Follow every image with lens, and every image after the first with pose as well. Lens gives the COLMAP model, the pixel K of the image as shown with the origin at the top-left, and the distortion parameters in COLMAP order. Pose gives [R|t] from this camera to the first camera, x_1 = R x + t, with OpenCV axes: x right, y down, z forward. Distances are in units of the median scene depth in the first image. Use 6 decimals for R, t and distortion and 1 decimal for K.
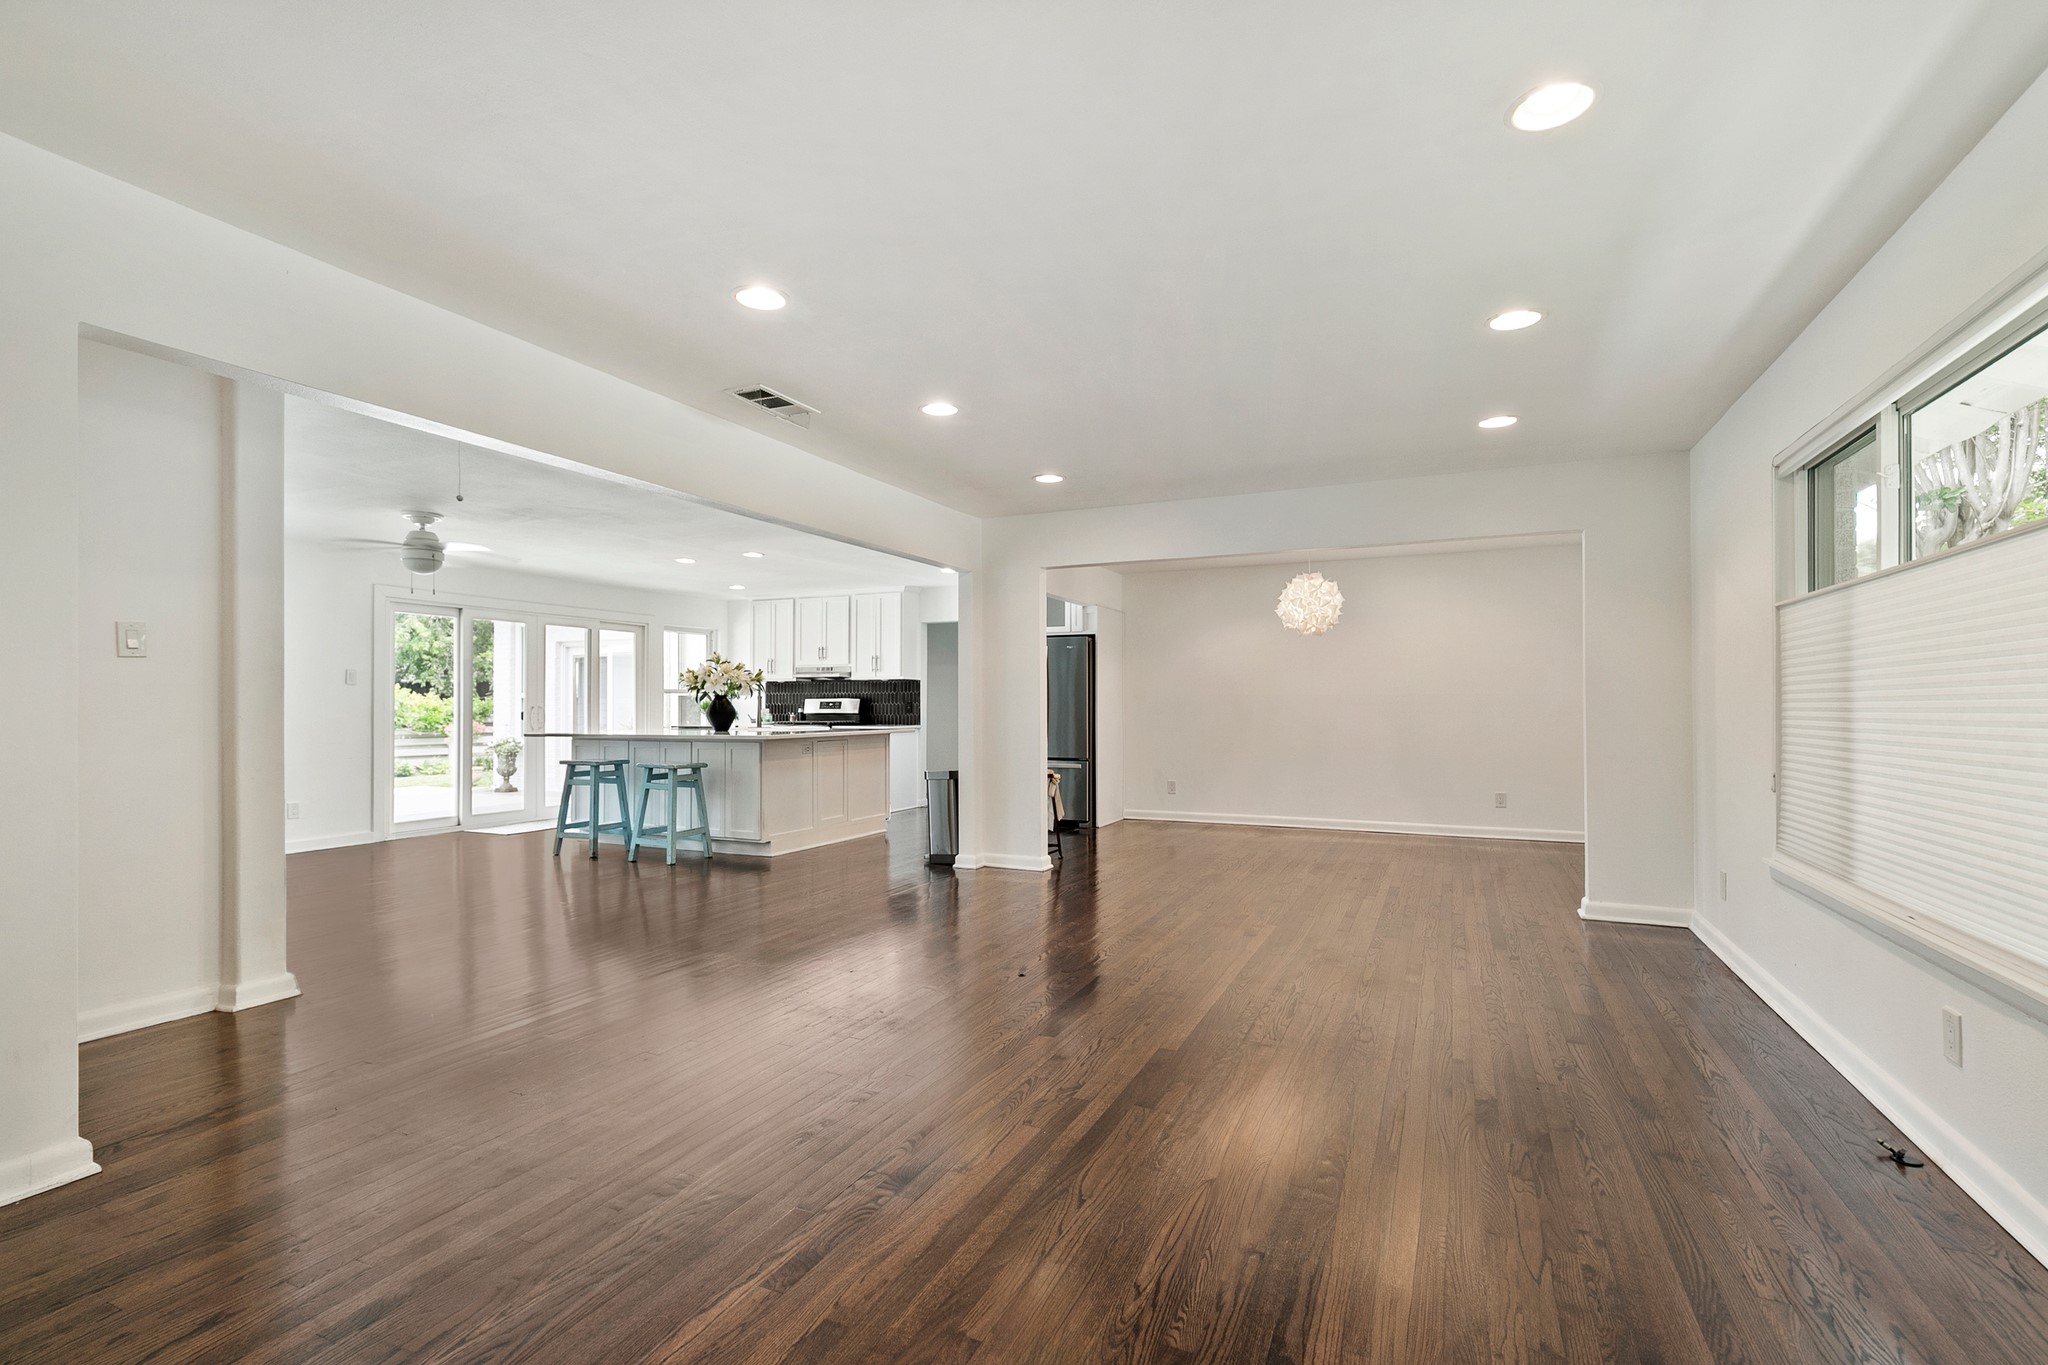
lens RADIAL K [[936.8, 0, 1033.9], [0, 936.8, 694.7], [0, 0, 1]] dist [0.003754, -0.000023]
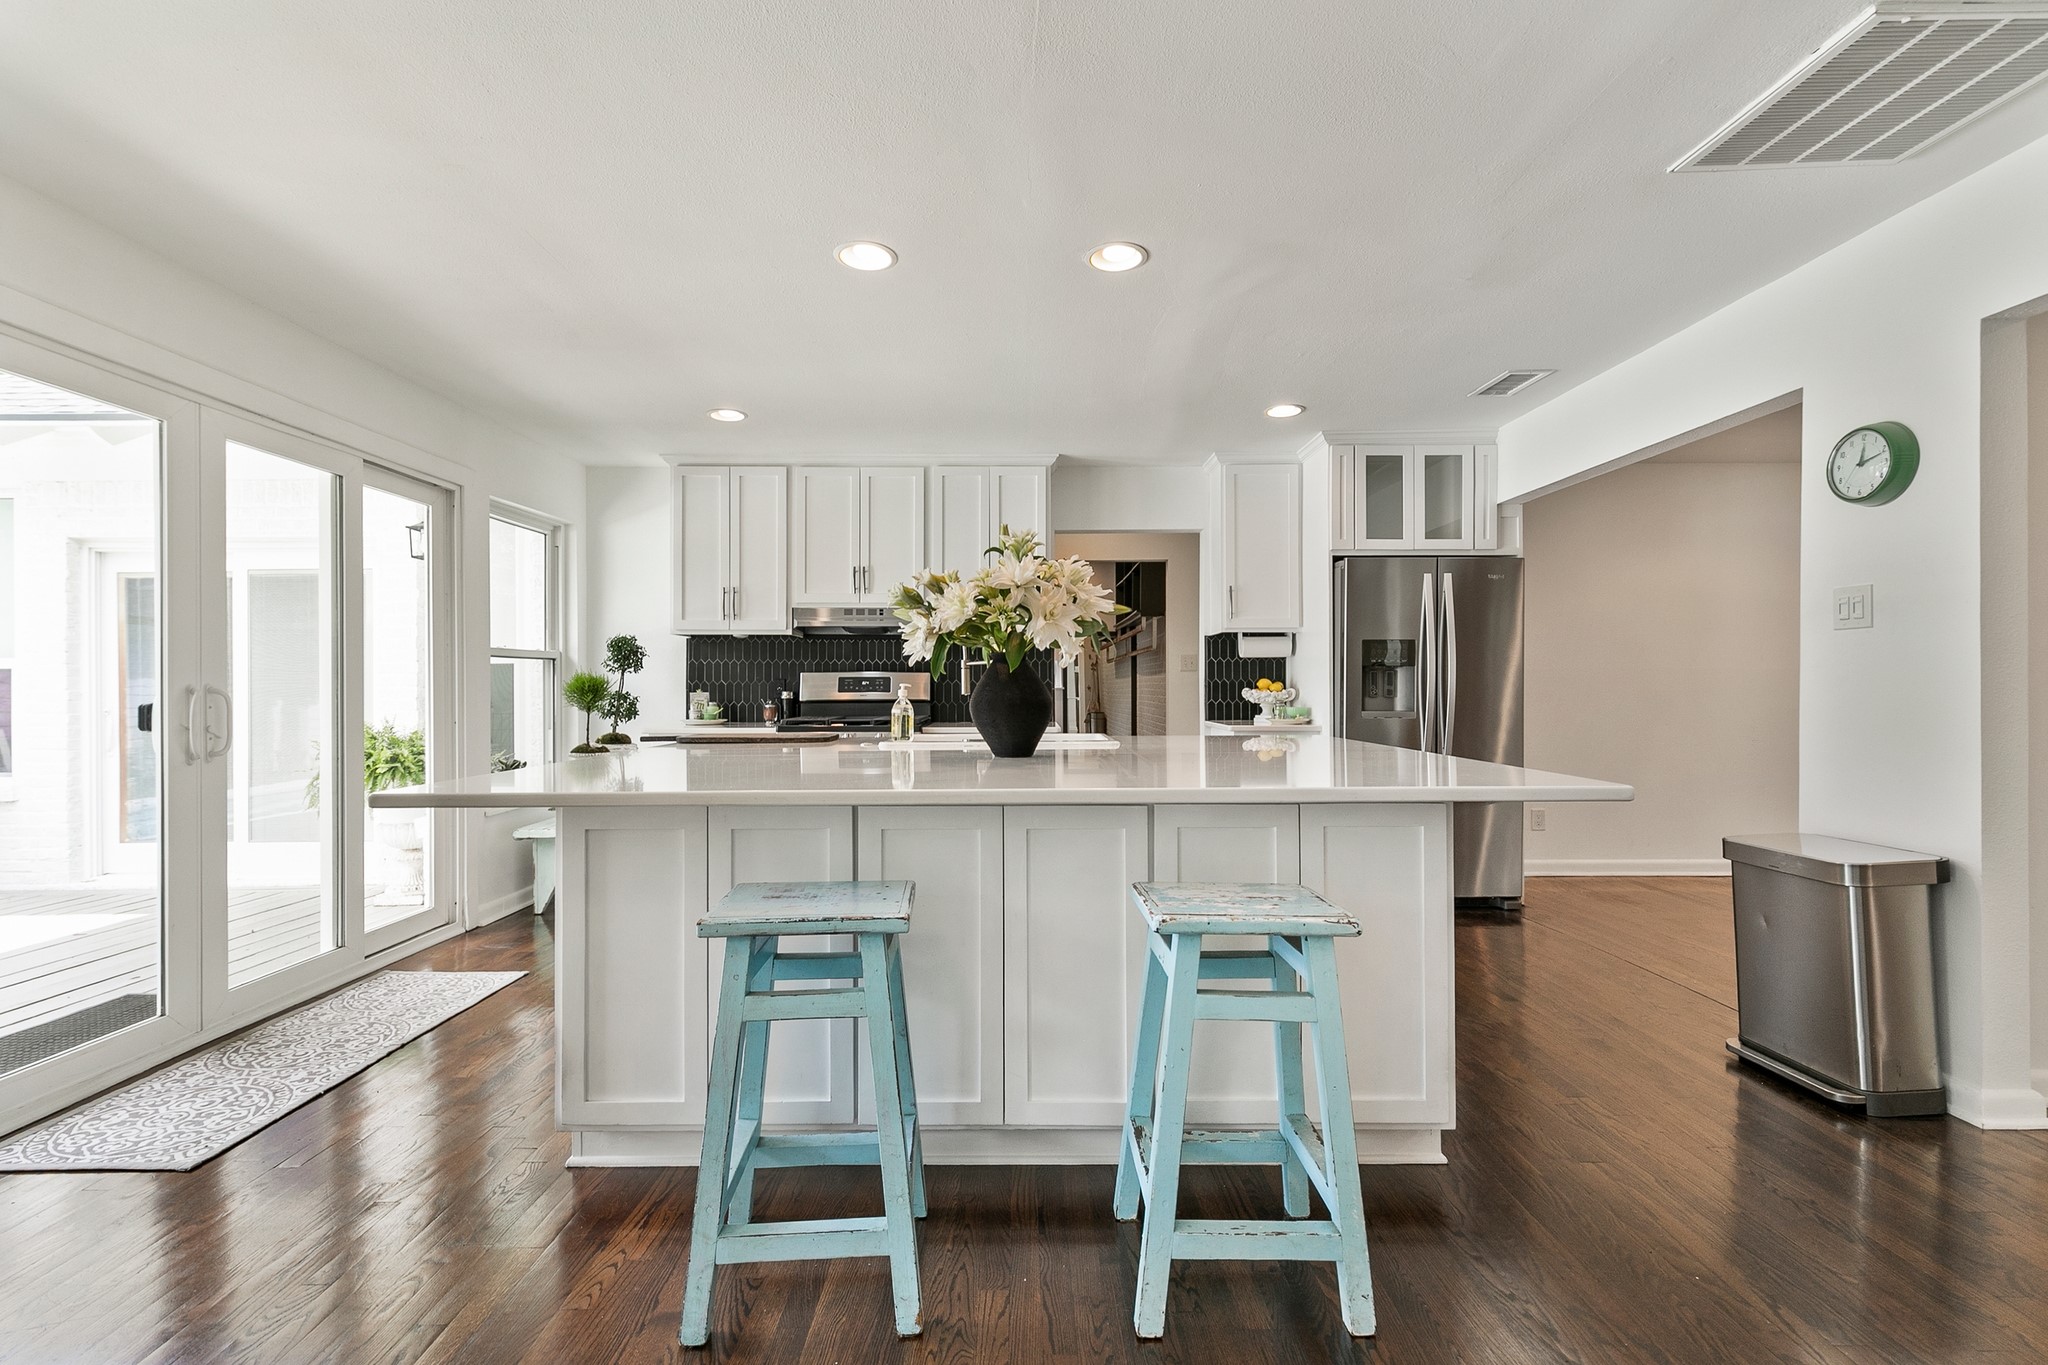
lens RADIAL K [[936.8, 0, 1021.3], [0, 936.8, 683.8], [0, 0, 1]] dist [0.003754, -0.000023]
pose [[0.903968, -0.000151, 0.427599, -0.440061], [-0.002423, 0.999982, 0.005475, 0.009705], [-0.427593, -0.005985, 0.903952, 0.629413]]
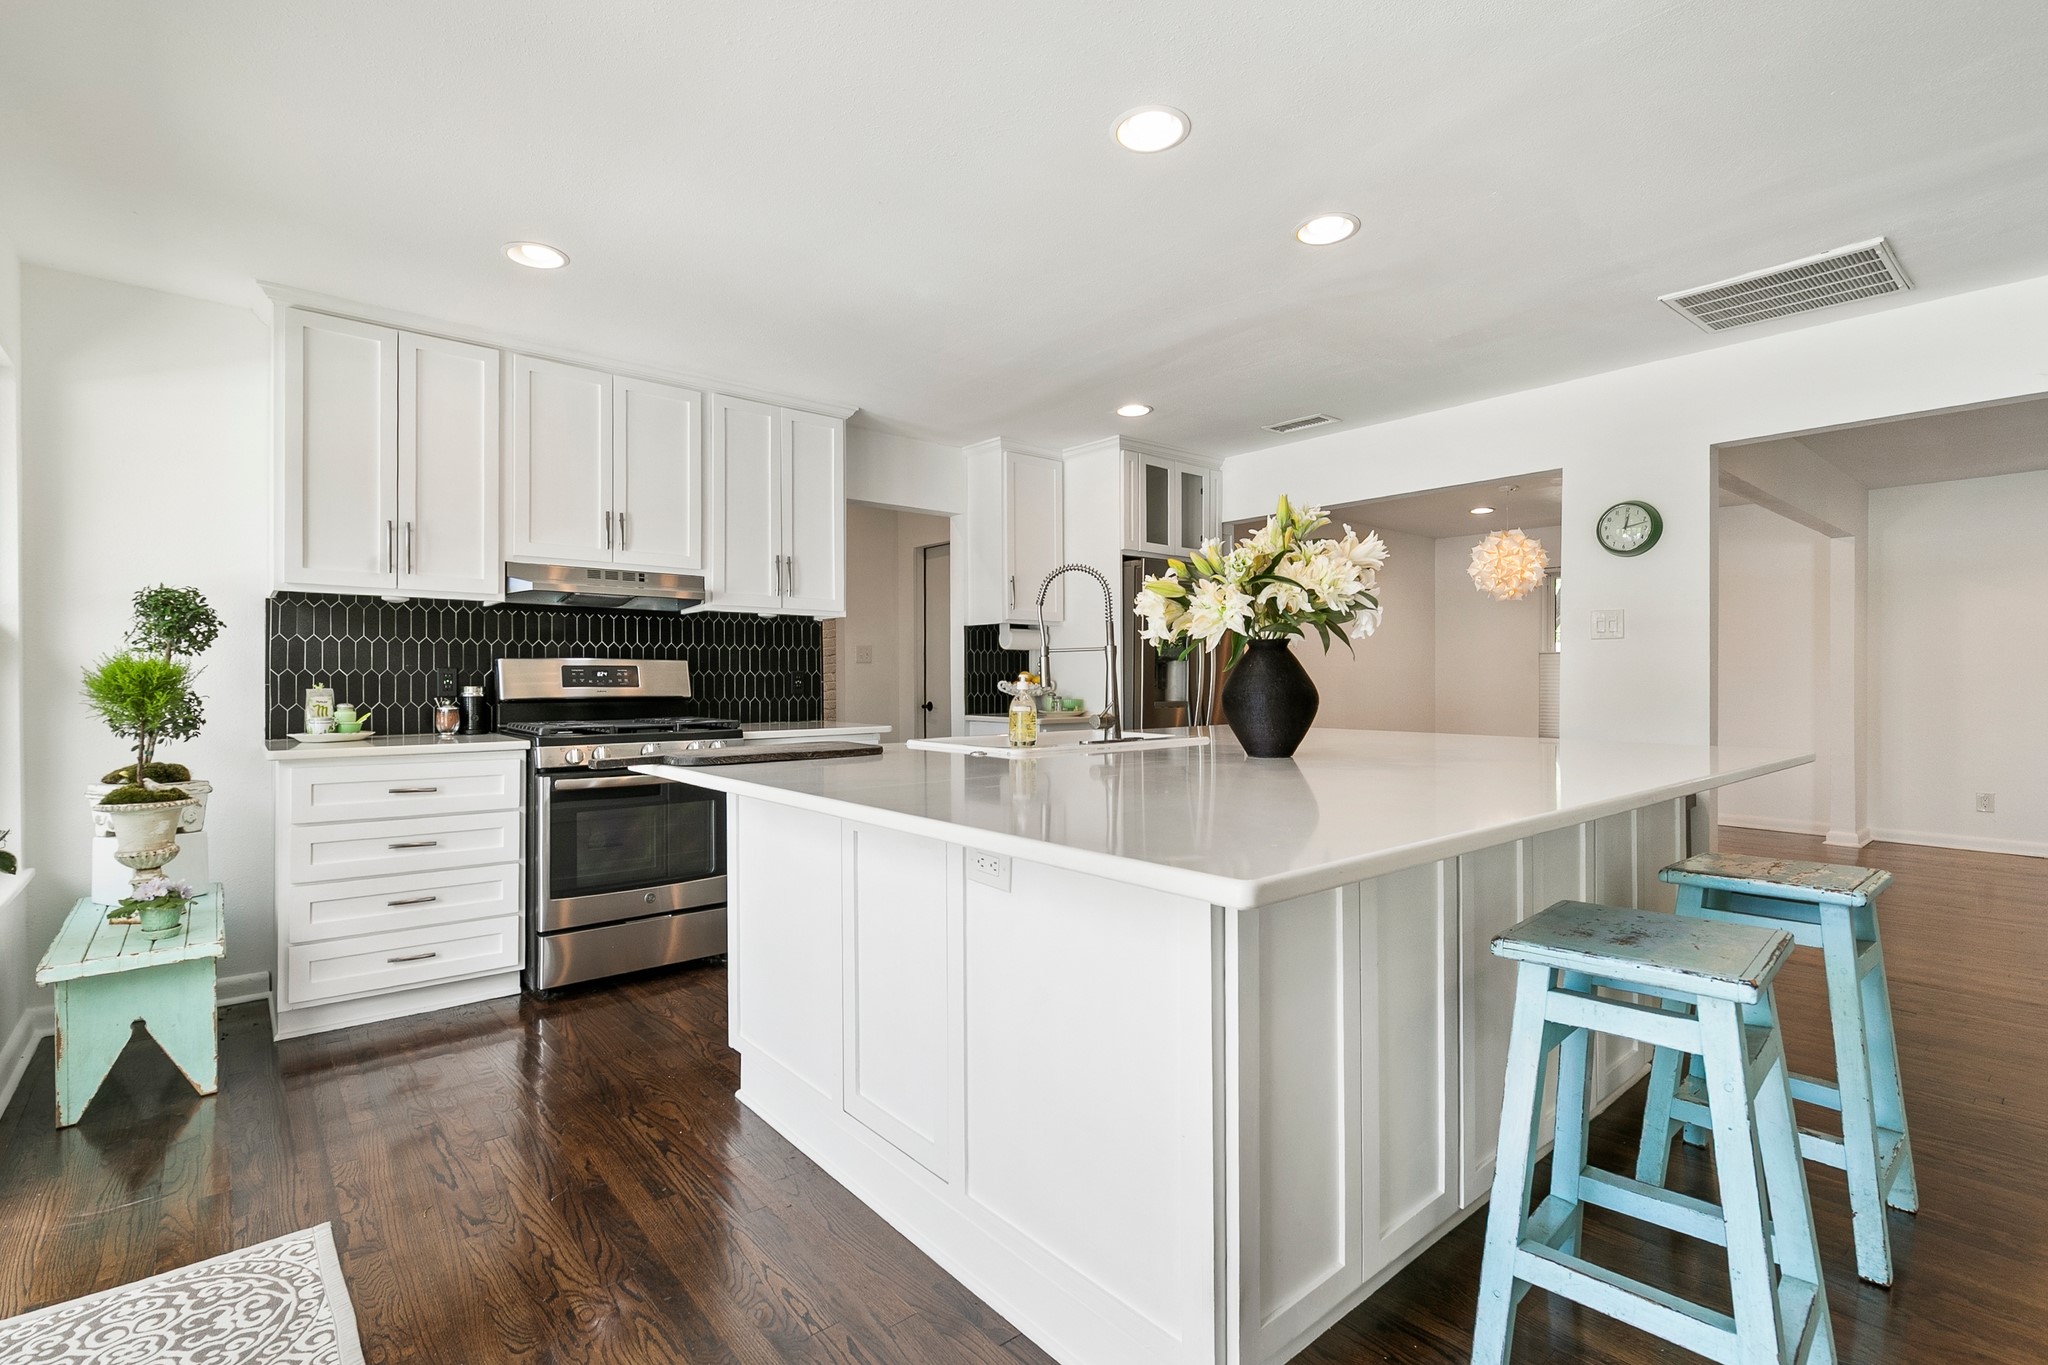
lens RADIAL K [[936.8, 0, 1033.2], [0, 936.8, 678.2], [0, 0, 1]] dist [0.003754, -0.000023]
pose [[0.418372, 0.001159, 0.908275, -0.589532], [-0.006863, 0.999975, 0.001886, 0.012578], [-0.908250, -0.007022, 0.418369, 0.859888]]
